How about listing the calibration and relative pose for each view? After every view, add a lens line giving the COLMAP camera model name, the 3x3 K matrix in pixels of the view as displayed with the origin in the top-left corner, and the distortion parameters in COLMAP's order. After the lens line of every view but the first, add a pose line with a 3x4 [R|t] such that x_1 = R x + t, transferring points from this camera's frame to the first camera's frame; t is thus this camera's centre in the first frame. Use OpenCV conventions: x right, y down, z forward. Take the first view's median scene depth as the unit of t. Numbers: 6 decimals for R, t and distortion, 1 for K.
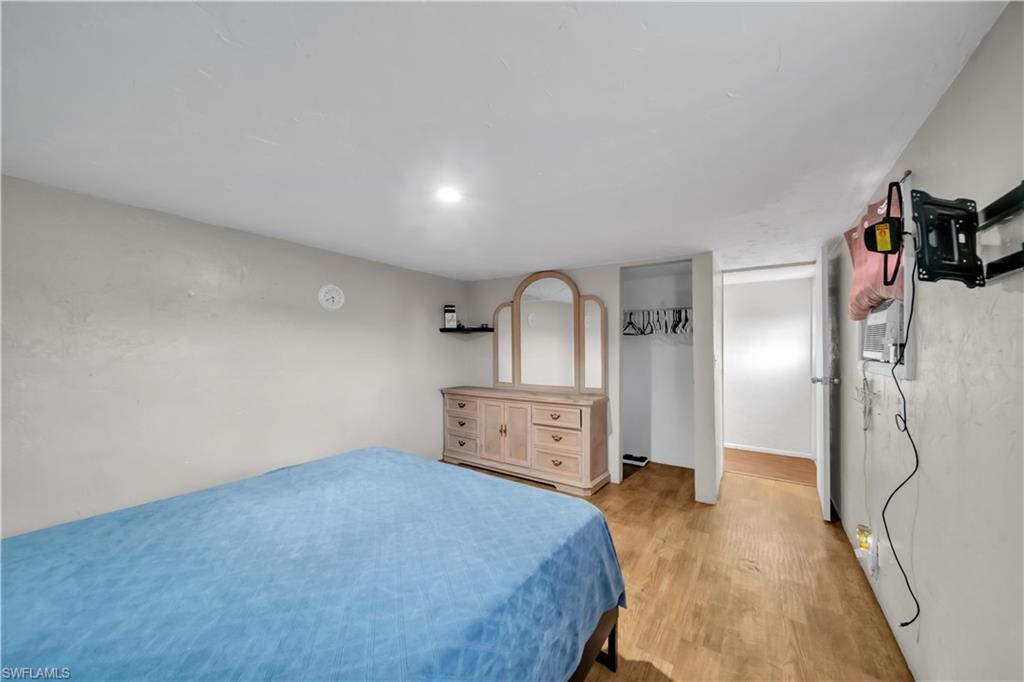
lens RADIAL K [[355.0, 0, 513.2], [0, 355.0, 346.5], [0, 0, 1]] dist [0.001440, -0.000612]
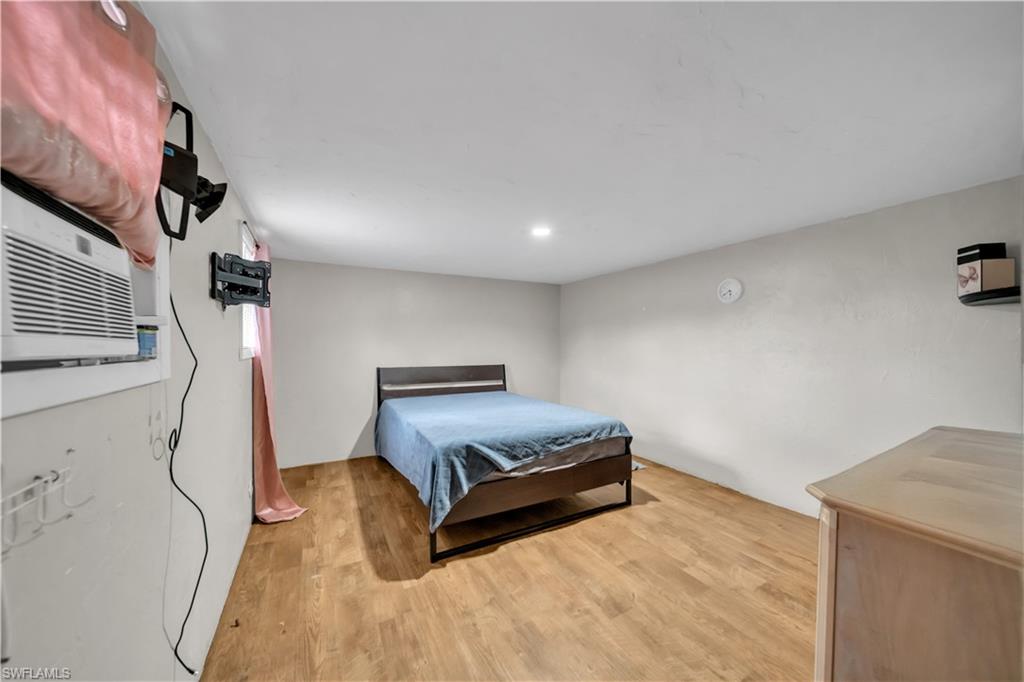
lens RADIAL K [[355.0, 0, 511.3], [0, 355.0, 343.8], [0, 0, 1]] dist [0.001440, -0.000612]
pose [[-0.439854, 0.003432, -0.898063, 1.270919], [0.002608, 0.999993, 0.002544, 0.021286], [0.898066, -0.001223, -0.439860, 1.705205]]
